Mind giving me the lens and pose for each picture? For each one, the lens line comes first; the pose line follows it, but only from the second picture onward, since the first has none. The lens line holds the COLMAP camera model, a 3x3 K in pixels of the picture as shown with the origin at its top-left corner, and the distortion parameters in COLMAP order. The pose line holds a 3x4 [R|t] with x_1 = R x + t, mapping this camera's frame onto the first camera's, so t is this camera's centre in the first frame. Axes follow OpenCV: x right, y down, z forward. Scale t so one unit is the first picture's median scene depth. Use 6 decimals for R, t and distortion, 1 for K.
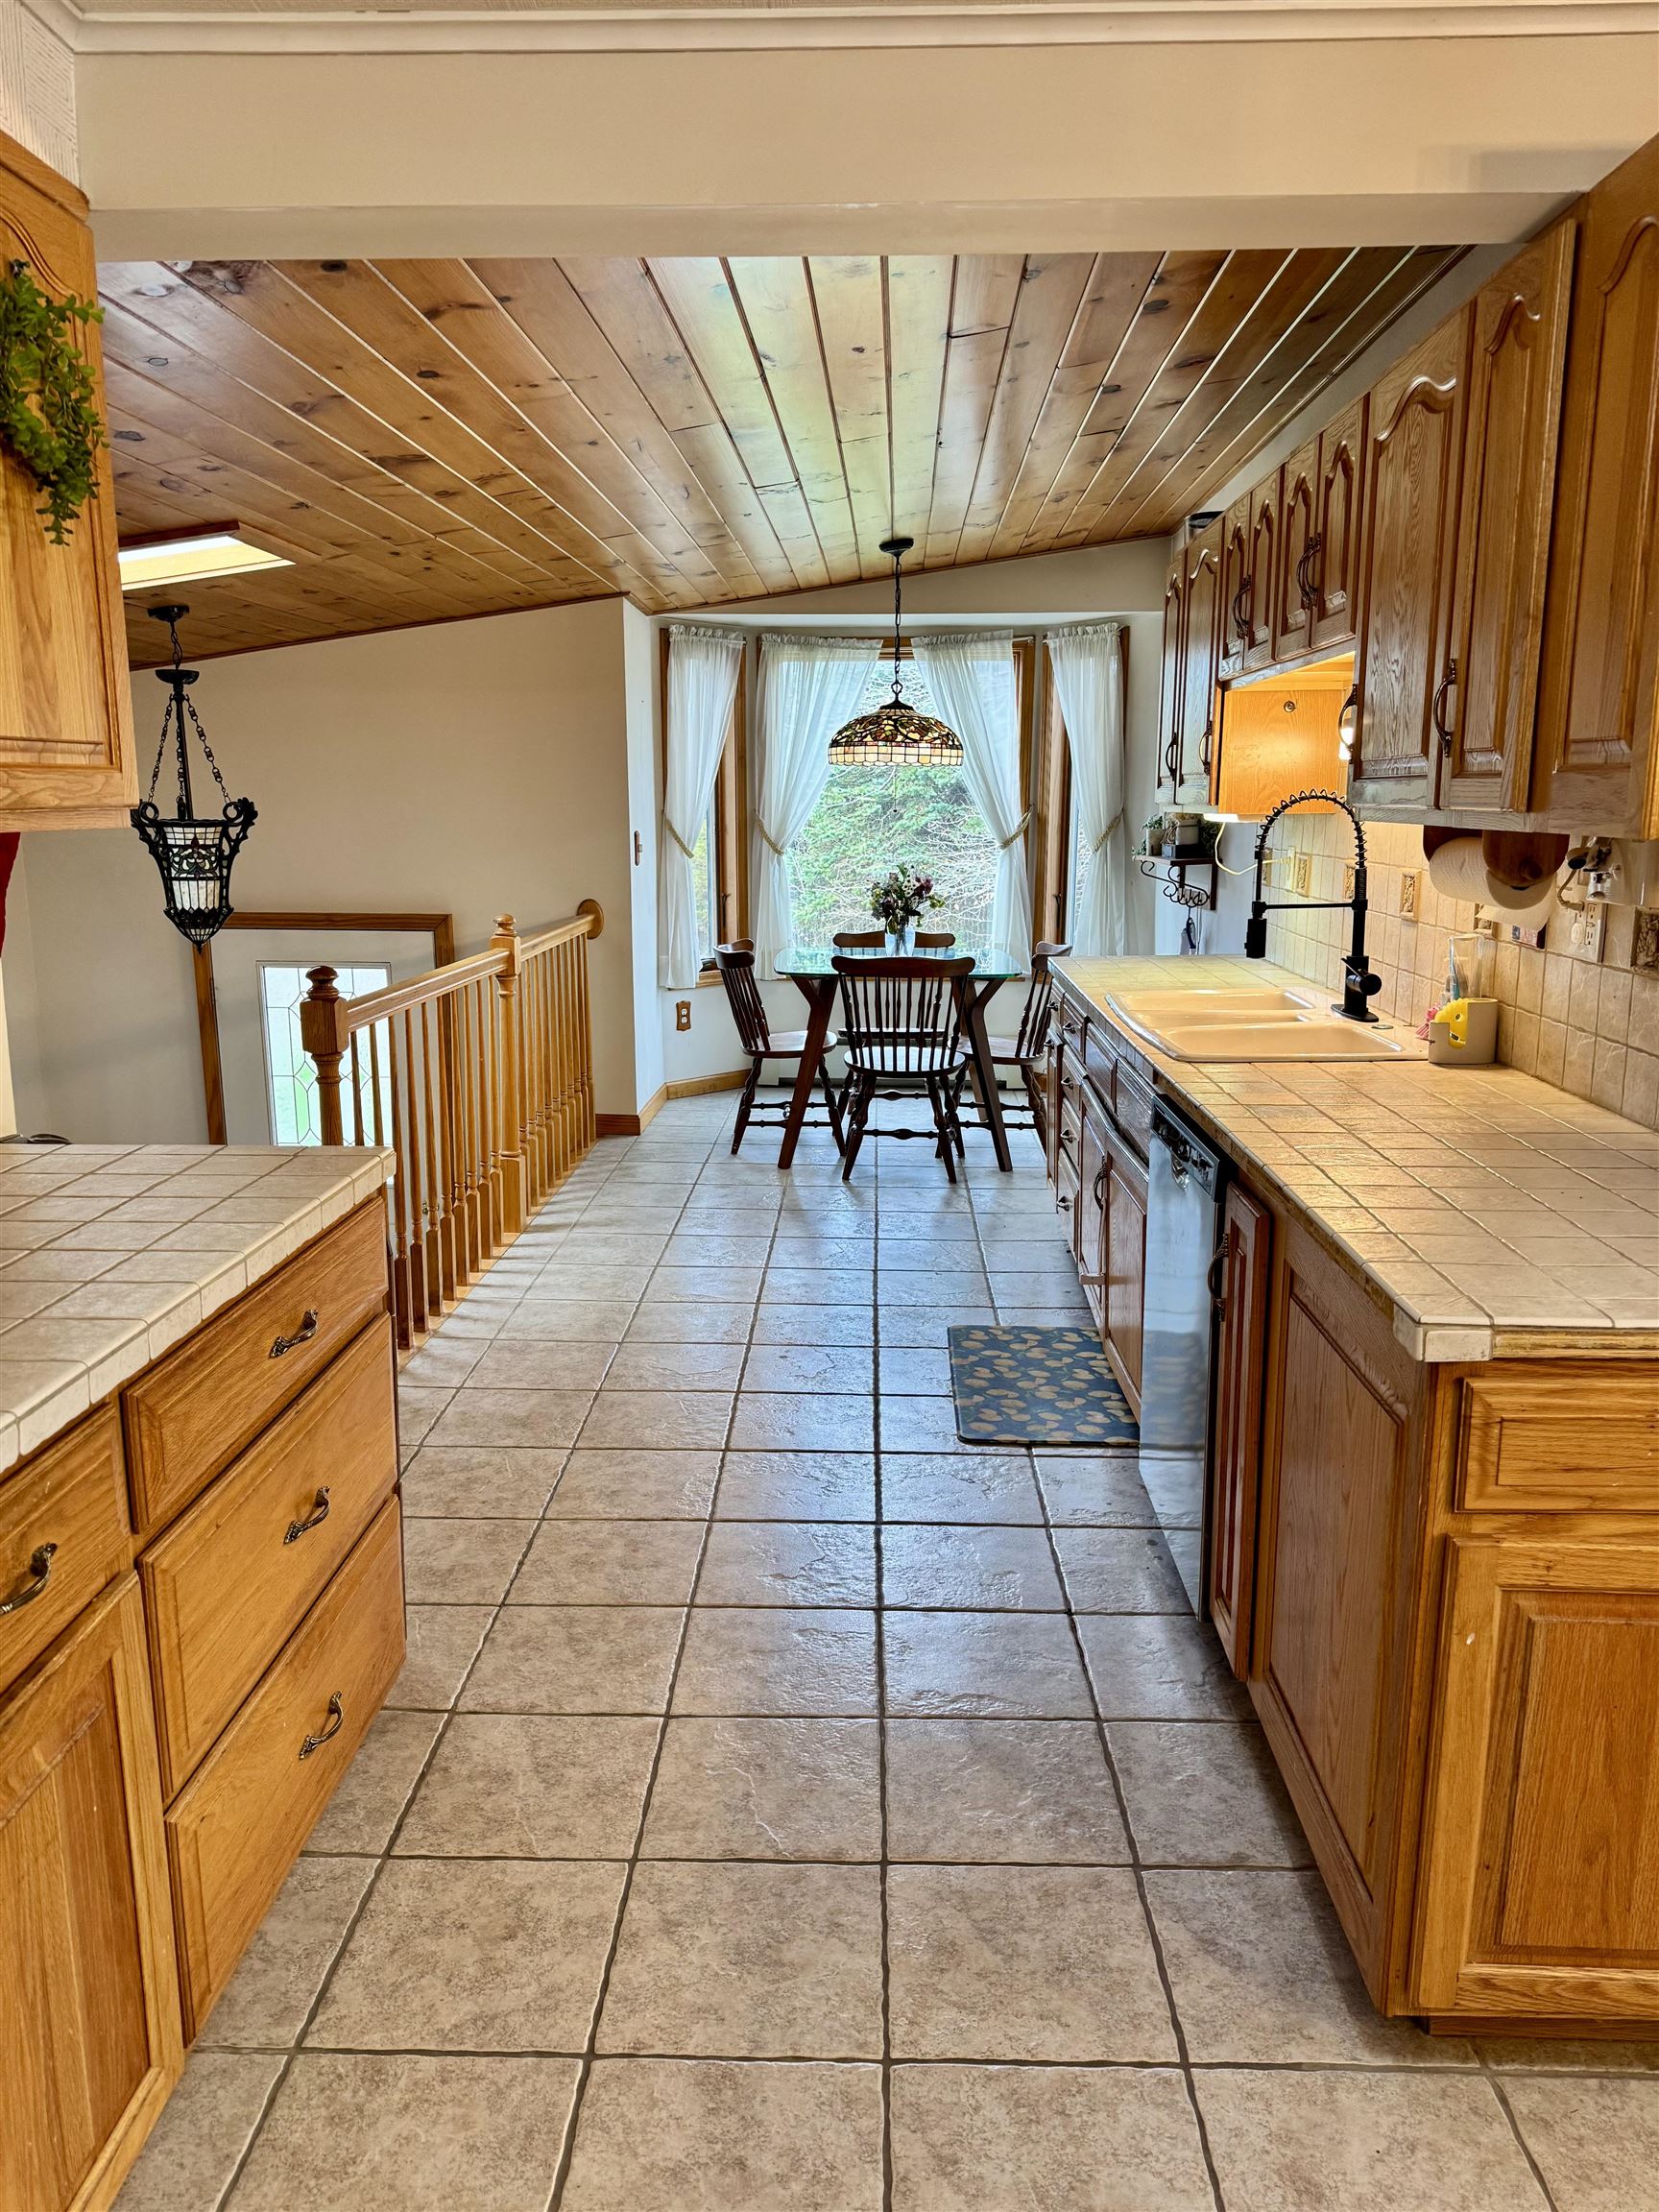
lens RADIAL K [[1557.8, 0, 832.1], [0, 1557.8, 1105.5], [0, 0, 1]] dist [0.003093, -0.001640]
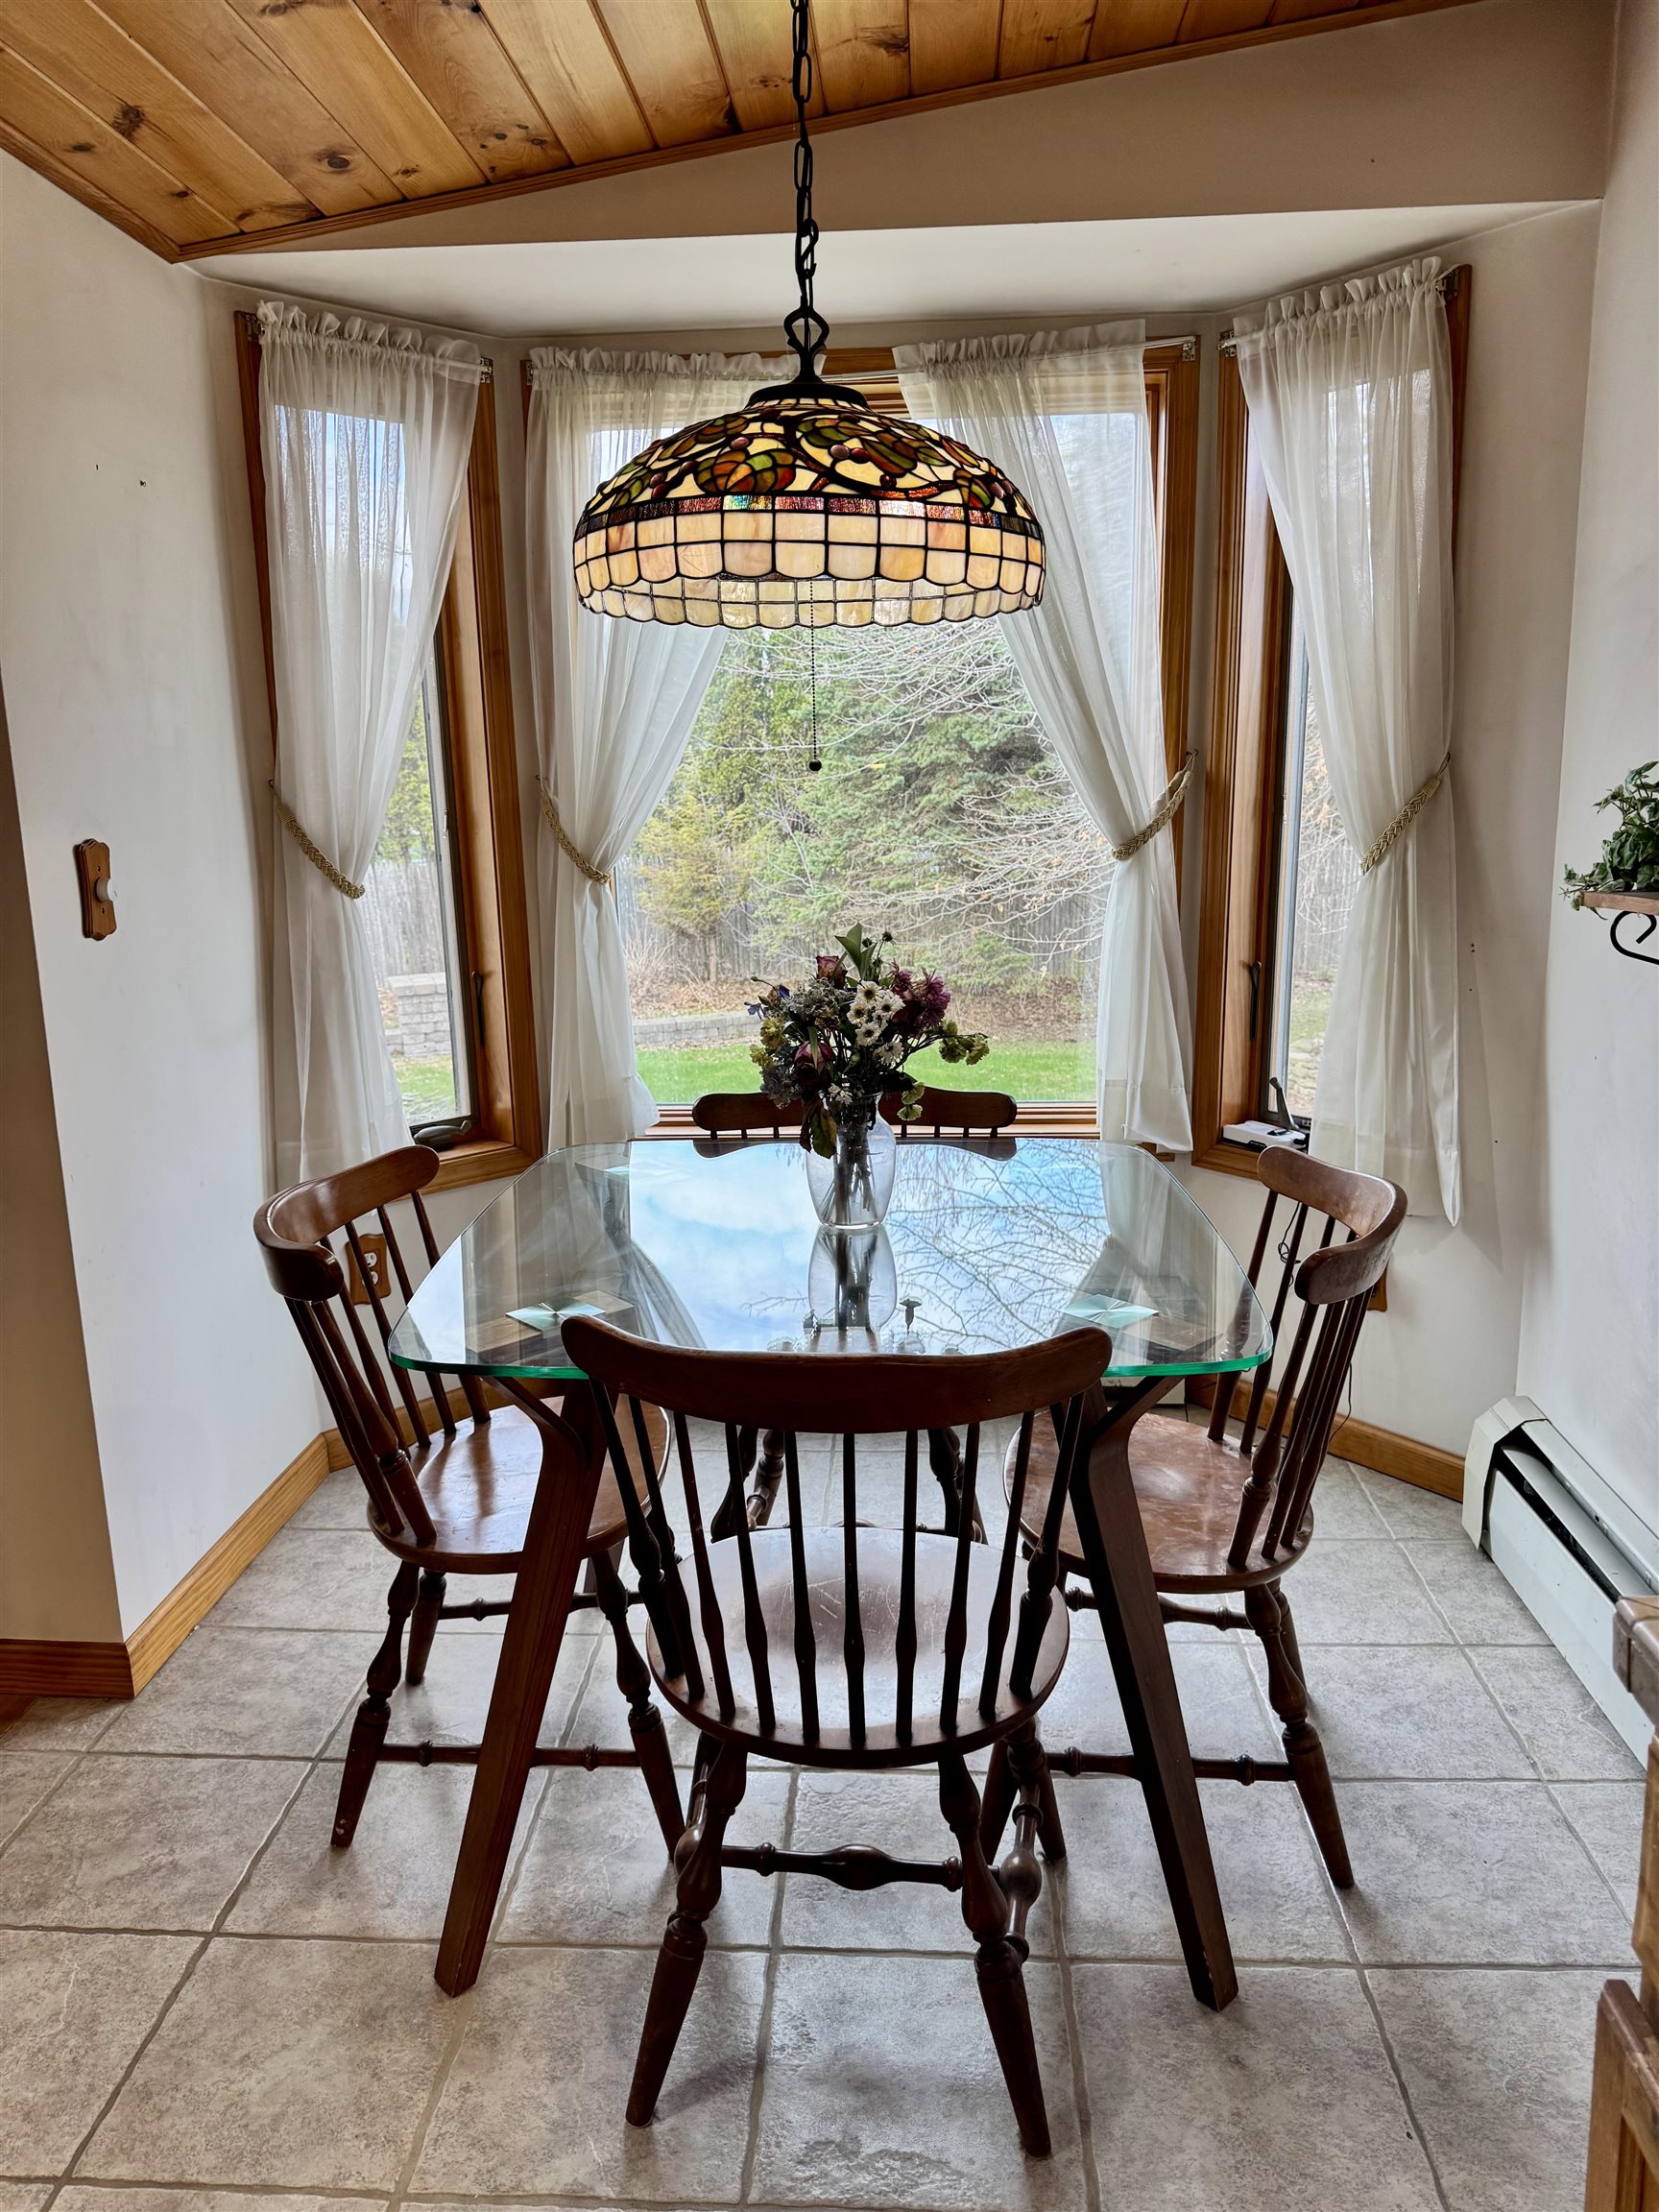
lens RADIAL K [[1557.8, 0, 830.8], [0, 1557.8, 1031.8], [0, 0, 1]] dist [0.003093, -0.001640]
pose [[0.999484, -0.014791, -0.028513, 0.044655], [0.013893, 0.999410, -0.031417, -0.112975], [0.028961, 0.031004, 0.999100, 0.618155]]
